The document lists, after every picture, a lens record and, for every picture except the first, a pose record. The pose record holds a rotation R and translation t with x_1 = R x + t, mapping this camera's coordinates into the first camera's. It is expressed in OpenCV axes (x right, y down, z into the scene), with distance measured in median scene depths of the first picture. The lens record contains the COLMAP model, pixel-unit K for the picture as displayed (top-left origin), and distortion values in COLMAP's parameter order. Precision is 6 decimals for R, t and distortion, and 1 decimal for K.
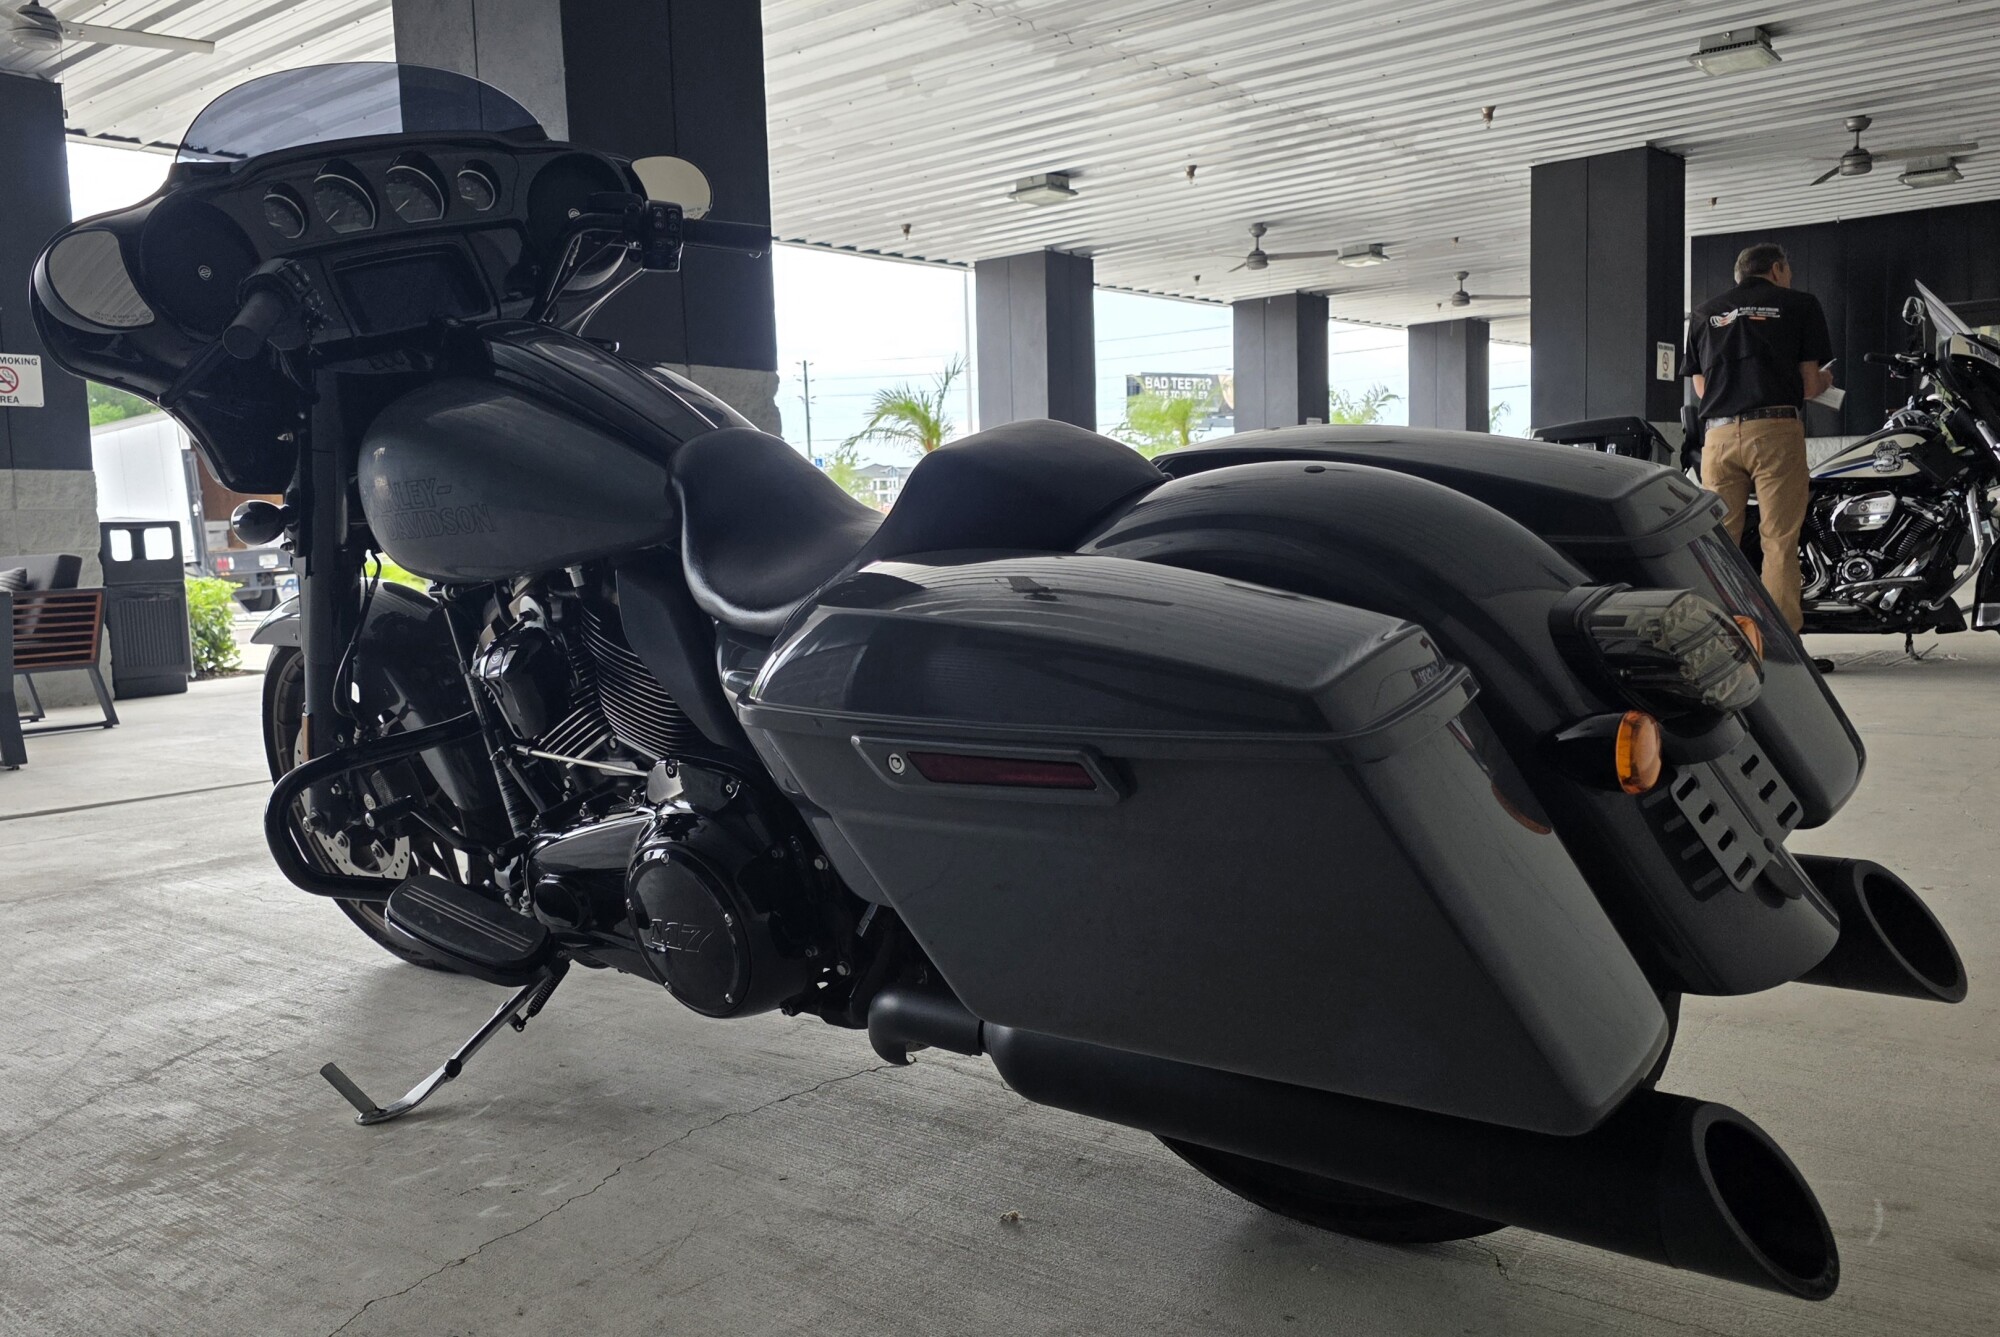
lens RADIAL K [[1520.3, 0, 999.1], [0, 1520.3, 671.1], [0, 0, 1]] dist [0.007375, 0.001395]
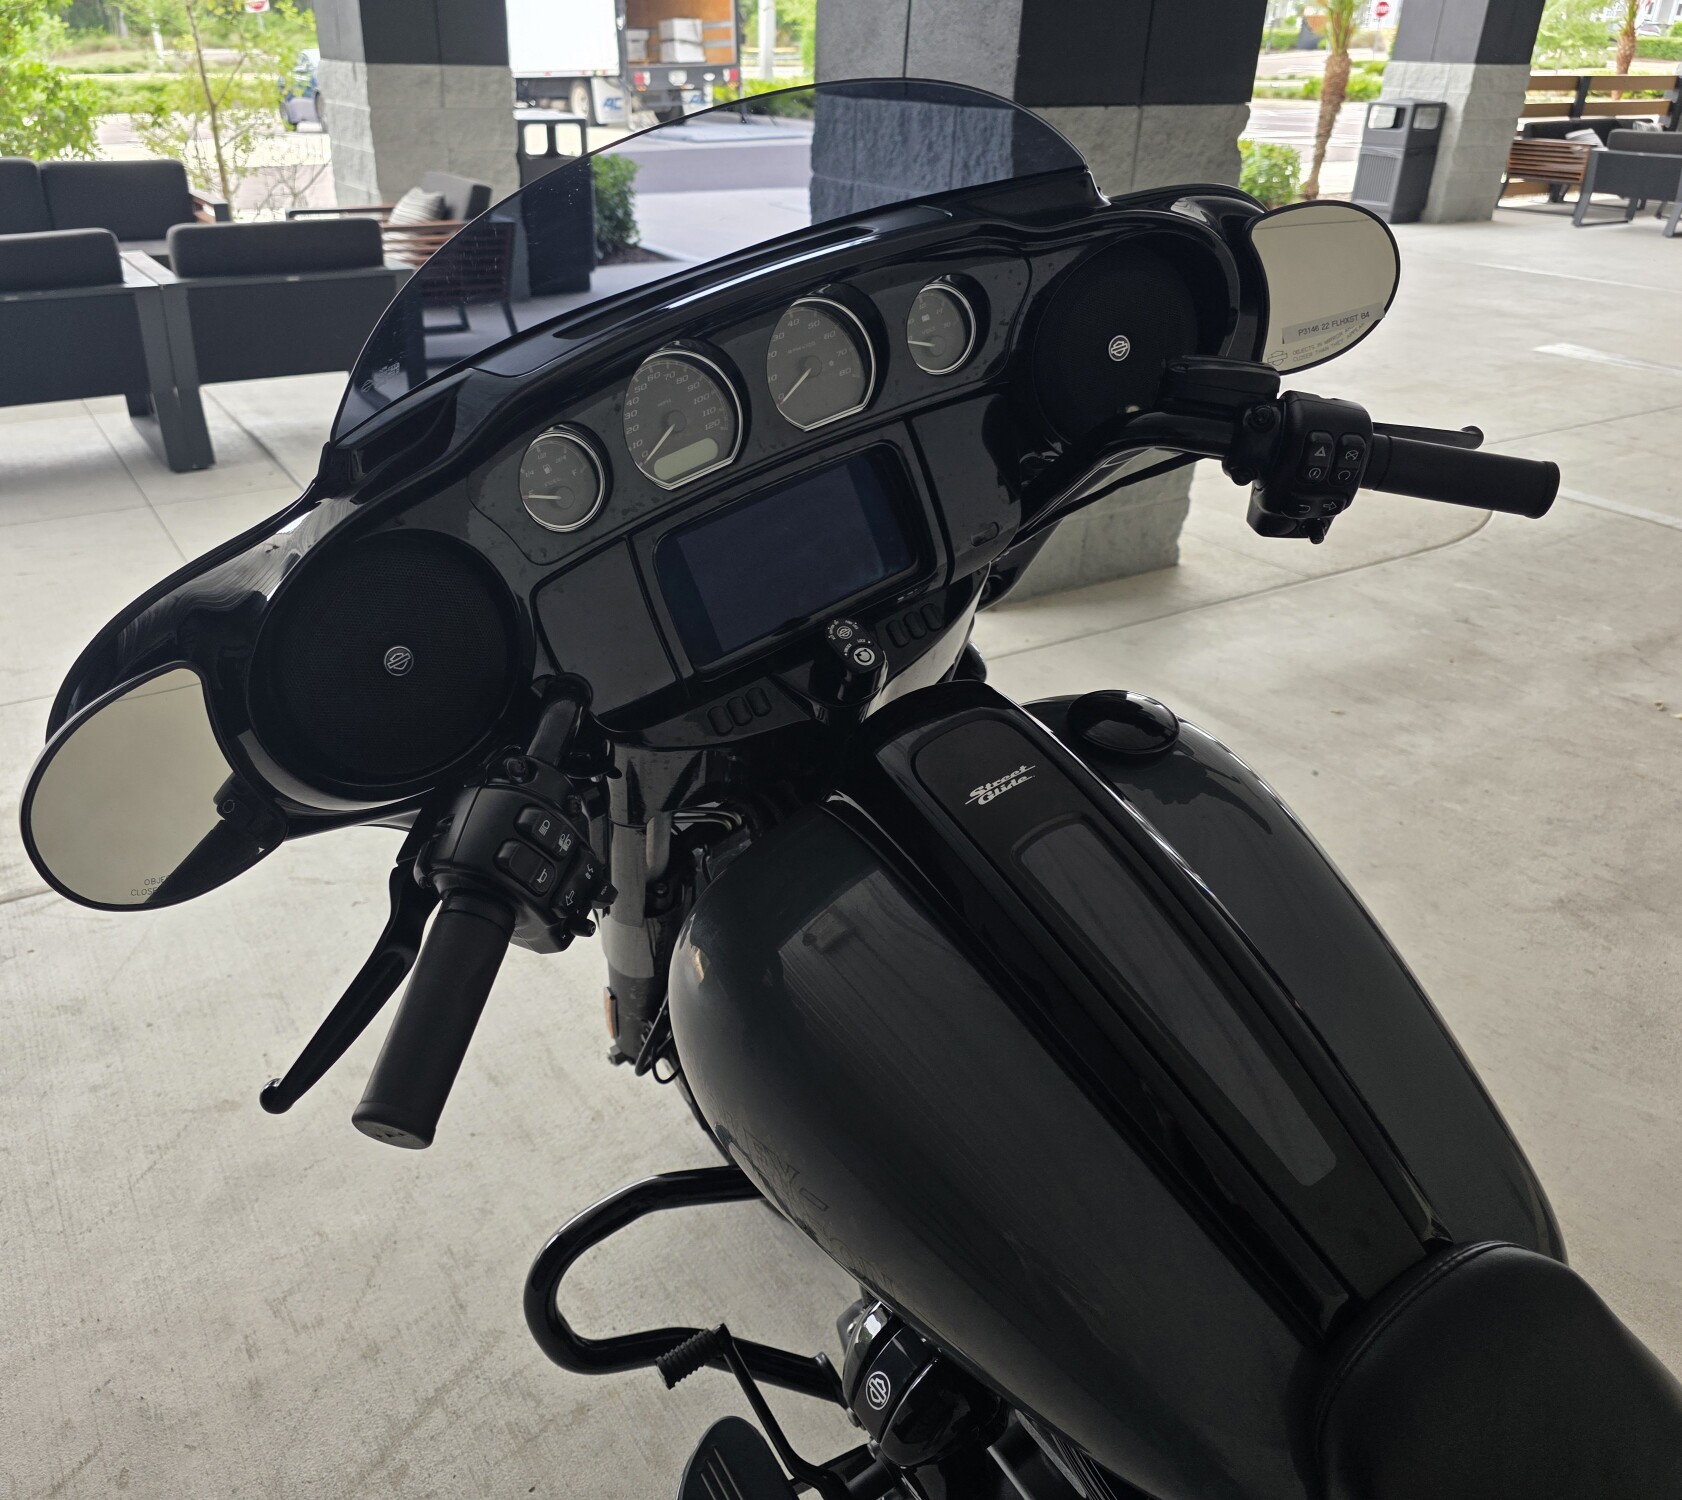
lens RADIAL K [[1369.1, 0, 842.3], [0, 1369.1, 748.0], [0, 0, 1]] dist [0.014022, -0.001510]
pose [[0.940174, 0.210028, -0.268257, -0.047822], [-0.101473, 0.924269, 0.368009, -0.073806], [0.325234, -0.318772, 0.890285, 0.116969]]
